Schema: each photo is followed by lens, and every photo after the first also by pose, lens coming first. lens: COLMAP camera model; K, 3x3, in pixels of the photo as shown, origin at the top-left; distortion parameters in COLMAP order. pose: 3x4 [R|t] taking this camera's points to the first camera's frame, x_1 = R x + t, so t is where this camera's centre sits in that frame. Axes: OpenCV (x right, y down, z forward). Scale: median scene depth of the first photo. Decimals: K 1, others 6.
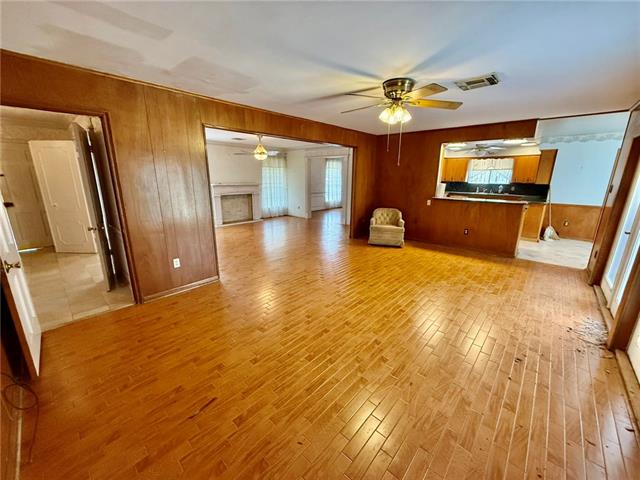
lens RADIAL K [[255.3, 0, 320.7], [0, 255.3, 241.0], [0, 0, 1]] dist [-0.002503, 0.000331]
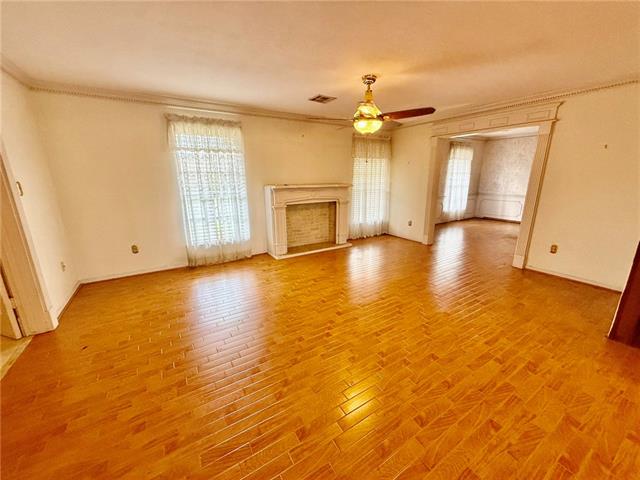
lens RADIAL K [[255.3, 0, 322.8], [0, 255.3, 239.1], [0, 0, 1]] dist [-0.002503, 0.000331]
pose [[0.963266, 0.052466, -0.263375, -0.126771], [-0.052760, 0.998589, 0.005962, -0.090949], [0.263316, 0.008153, 0.964675, 0.381012]]
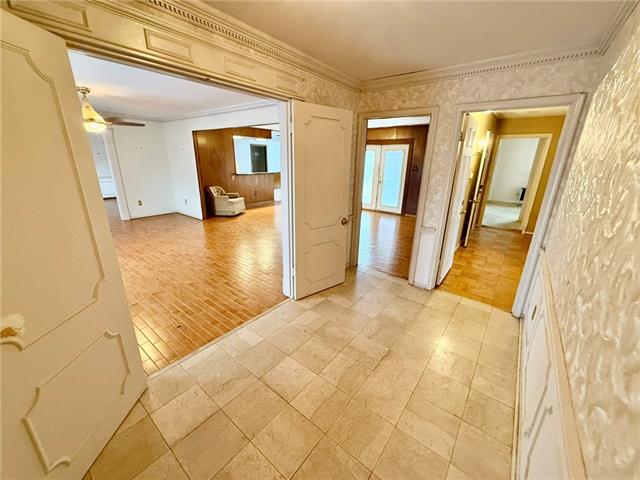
lens RADIAL K [[255.3, 0, 316.3], [0, 255.3, 239.6], [0, 0, 1]] dist [-0.002503, 0.000331]
pose [[-0.064451, -0.312145, 0.947846, -0.619362], [0.226144, 0.920542, 0.318531, -0.112658], [-0.971959, 0.234879, 0.011259, 0.388320]]
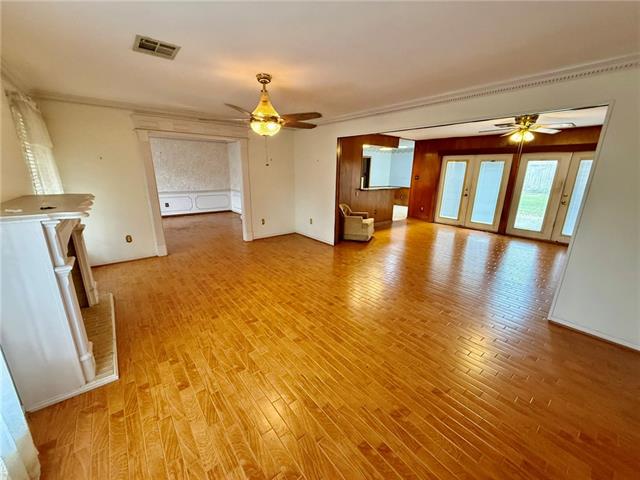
lens RADIAL K [[255.3, 0, 317.6], [0, 255.3, 240.2], [0, 0, 1]] dist [-0.002503, 0.000331]
pose [[0.157852, -0.268048, 0.950386, -0.466898], [0.230004, 0.945960, 0.228598, -0.159921], [-0.960302, 0.182508, 0.210974, 0.597272]]
